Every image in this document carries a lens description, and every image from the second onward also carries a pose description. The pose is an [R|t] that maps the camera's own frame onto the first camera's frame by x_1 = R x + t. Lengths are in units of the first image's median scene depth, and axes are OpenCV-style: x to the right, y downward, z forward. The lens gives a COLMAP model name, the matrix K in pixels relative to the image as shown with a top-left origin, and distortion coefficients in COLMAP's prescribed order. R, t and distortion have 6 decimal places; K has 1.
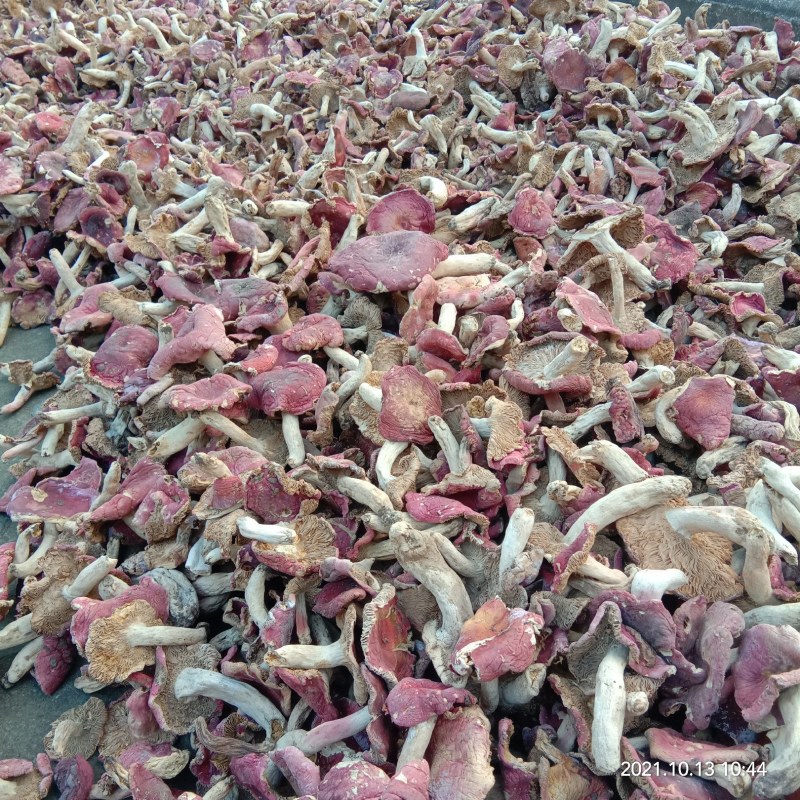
lens RADIAL K [[854.7, 0, 418.1], [0, 854.7, 401.2], [0, 0, 1]] dist [0.132380, -0.251773]
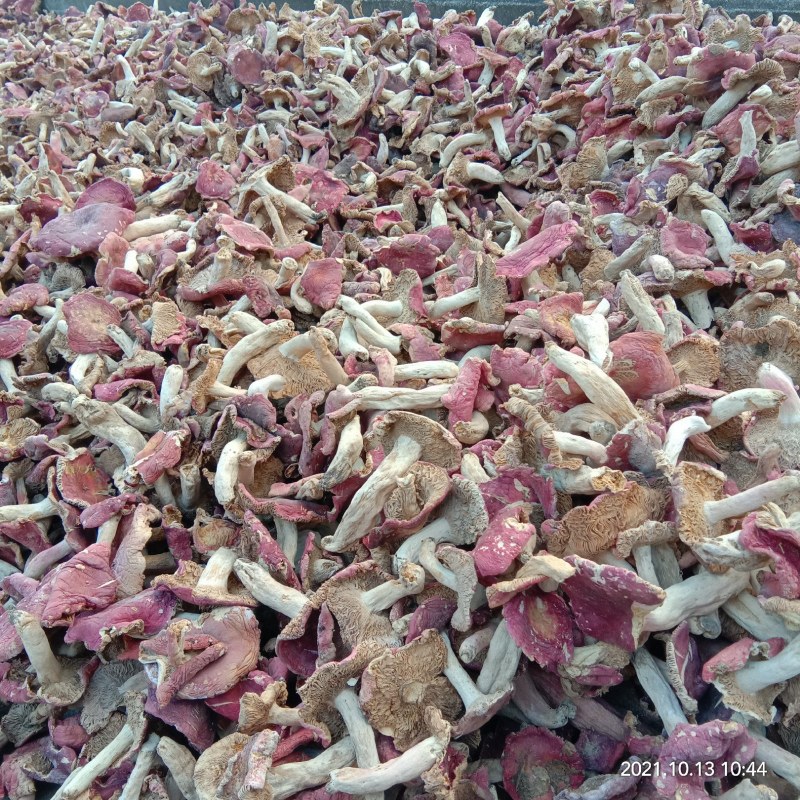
lens RADIAL K [[854.7, 0, 418.1], [0, 854.7, 401.2], [0, 0, 1]] dist [0.132380, -0.251773]
pose [[0.965666, -0.206193, 0.158028, 0.142965], [0.211710, 0.977153, -0.018729, 0.152083], [-0.150556, 0.051542, 0.987257, -0.194085]]
